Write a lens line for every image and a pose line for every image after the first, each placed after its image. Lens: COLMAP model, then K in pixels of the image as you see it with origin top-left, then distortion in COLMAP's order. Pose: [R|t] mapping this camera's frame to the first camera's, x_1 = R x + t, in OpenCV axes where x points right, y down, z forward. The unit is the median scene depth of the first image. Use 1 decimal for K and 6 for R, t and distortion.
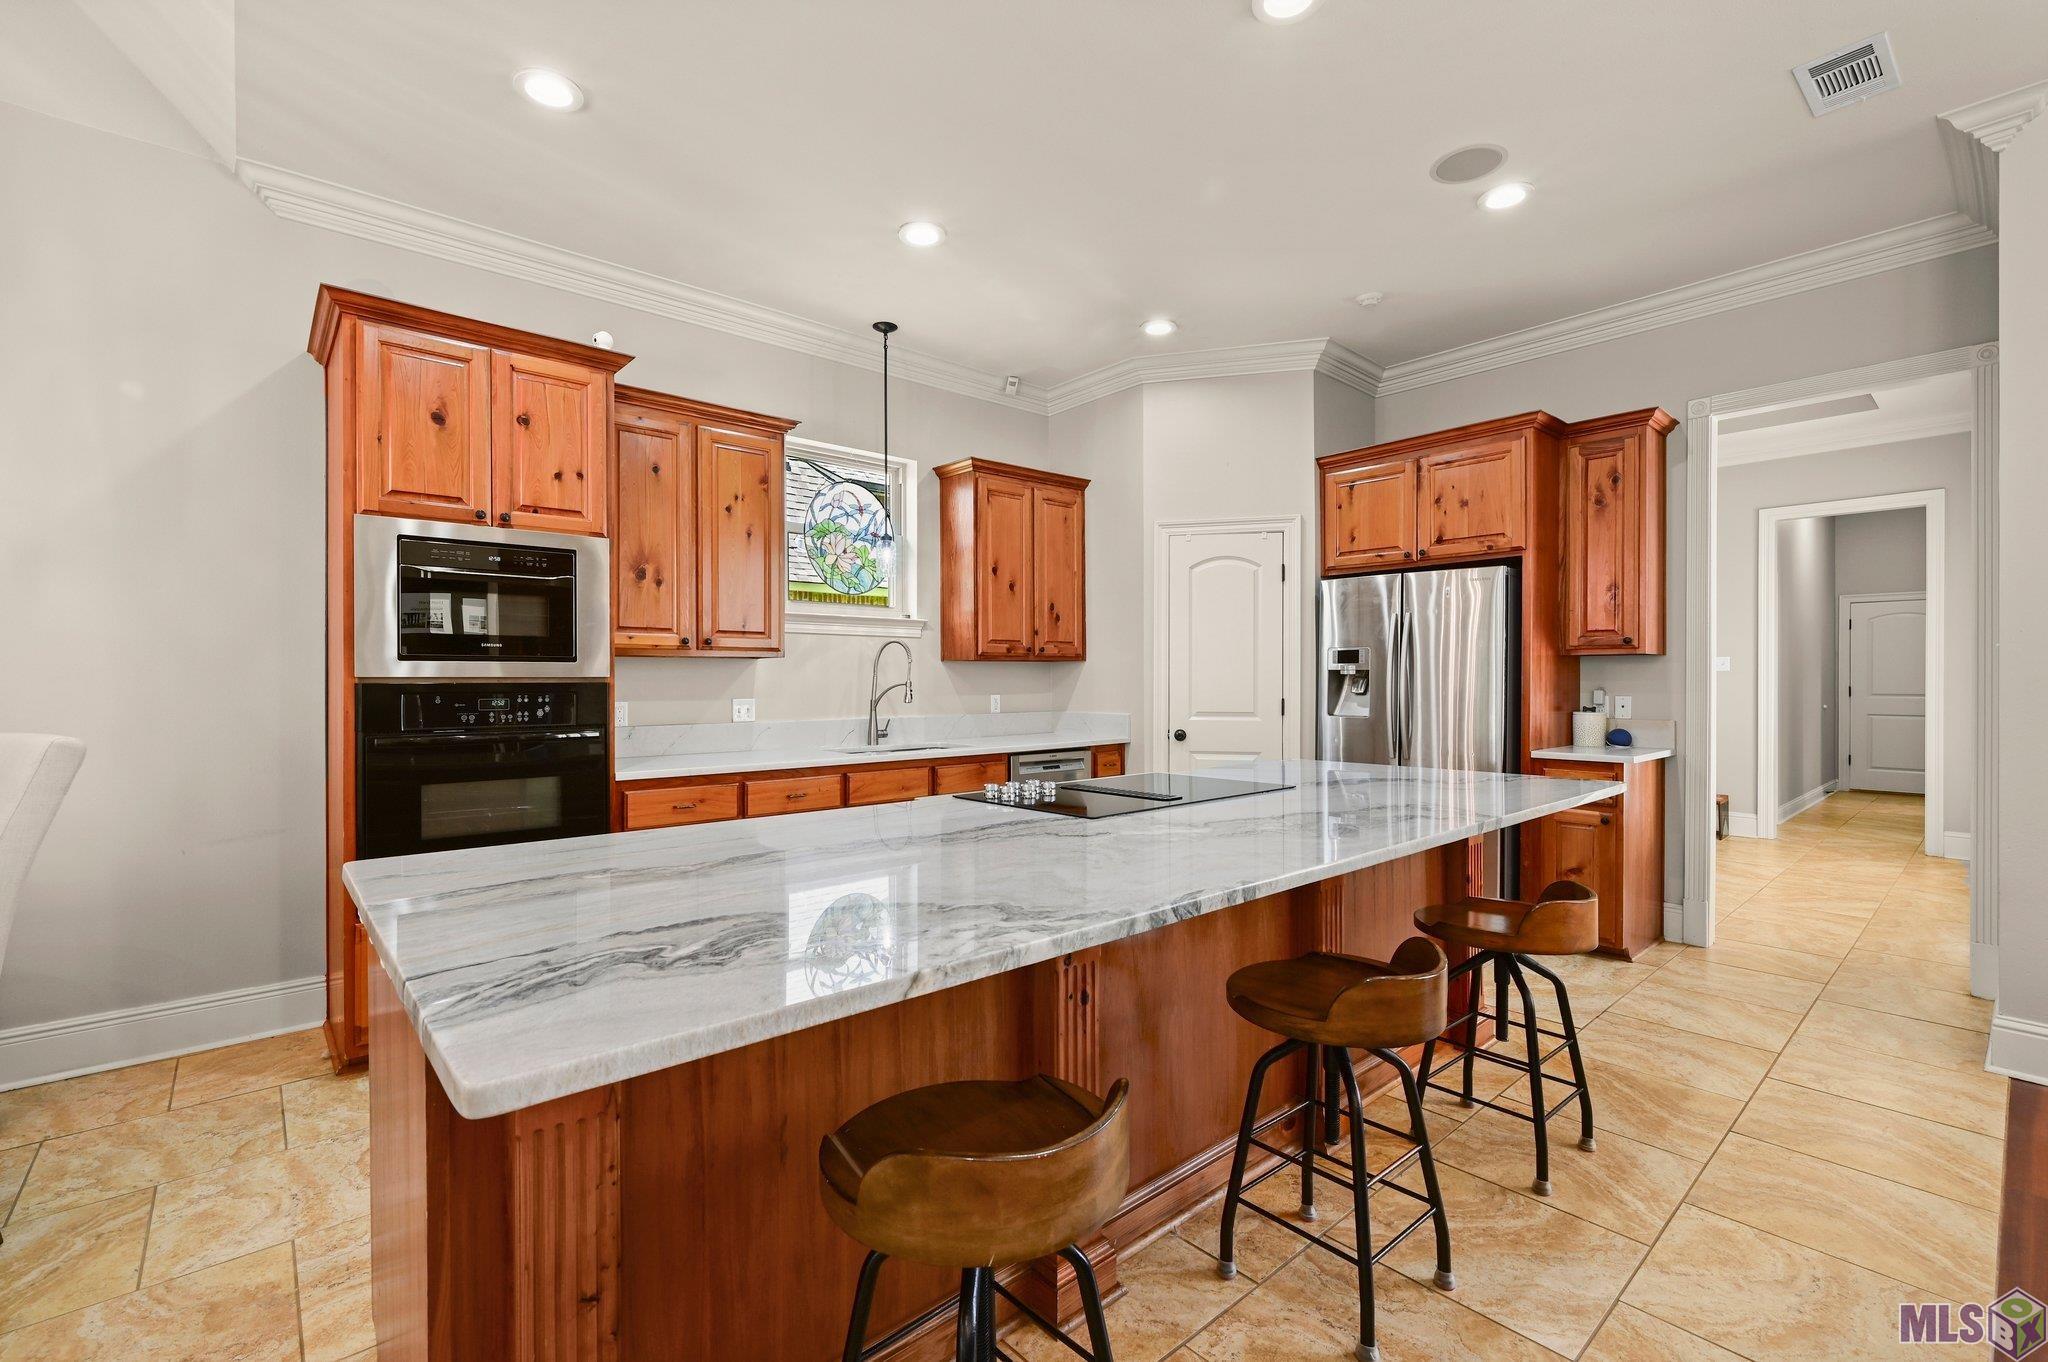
lens RADIAL K [[888.8, 0, 1019.7], [0, 888.8, 680.2], [0, 0, 1]] dist [-0.000224, 0.000043]
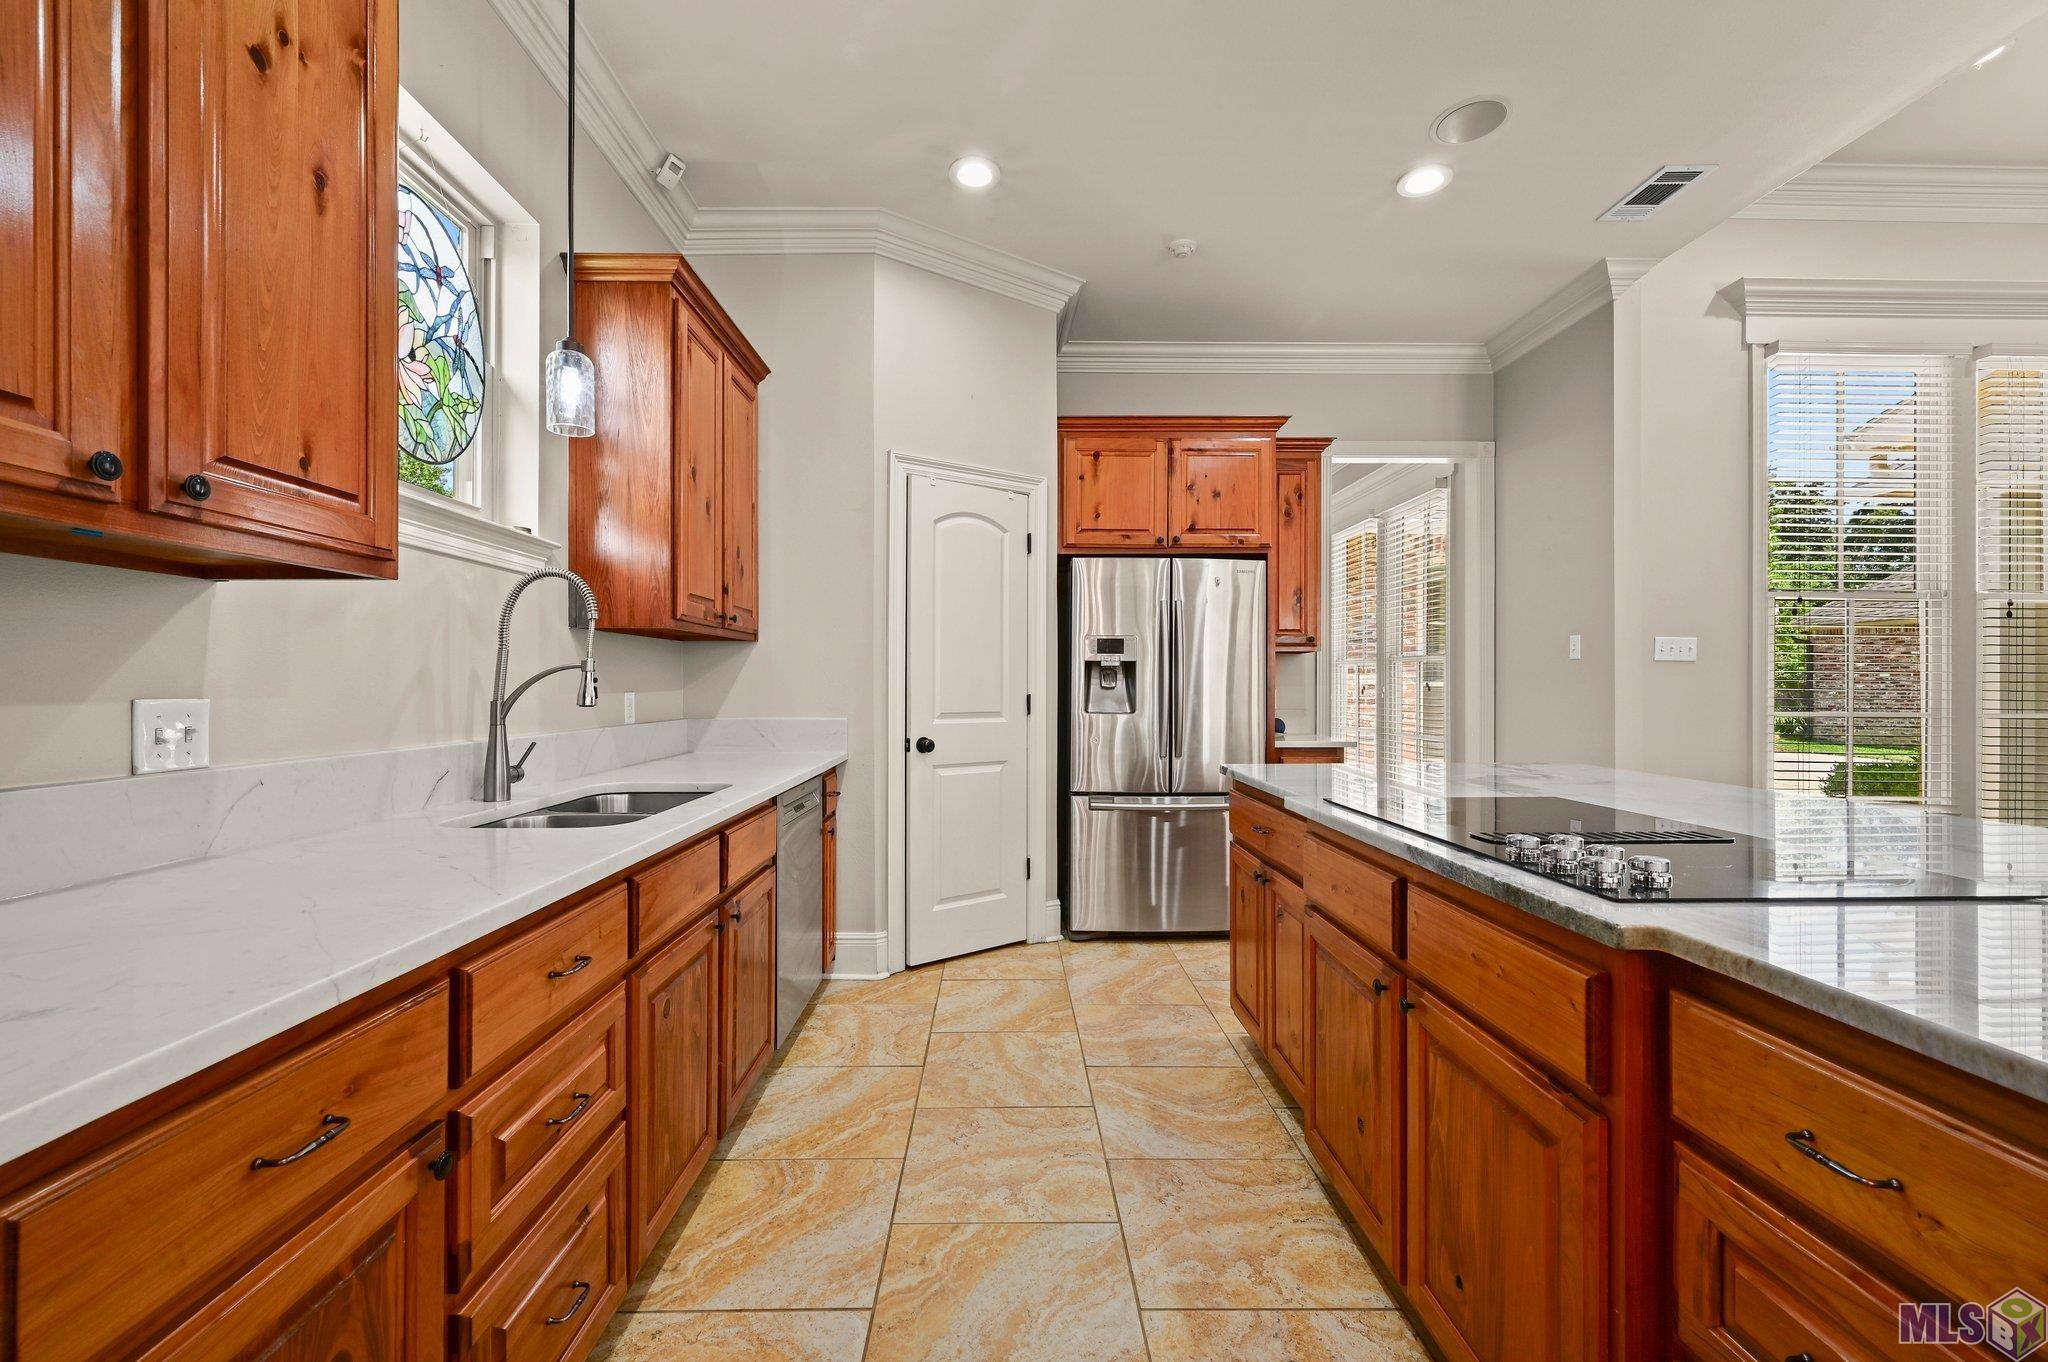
lens RADIAL K [[825.3, 0, 1020.5], [0, 825.3, 687.8], [0, 0, 1]] dist [0.001442, 0.000212]
pose [[0.648373, 0.000847, 0.761322, -0.315013], [-0.000111, 0.999999, -0.001018, 0.016015], [-0.761323, 0.000576, 0.648373, 0.528412]]
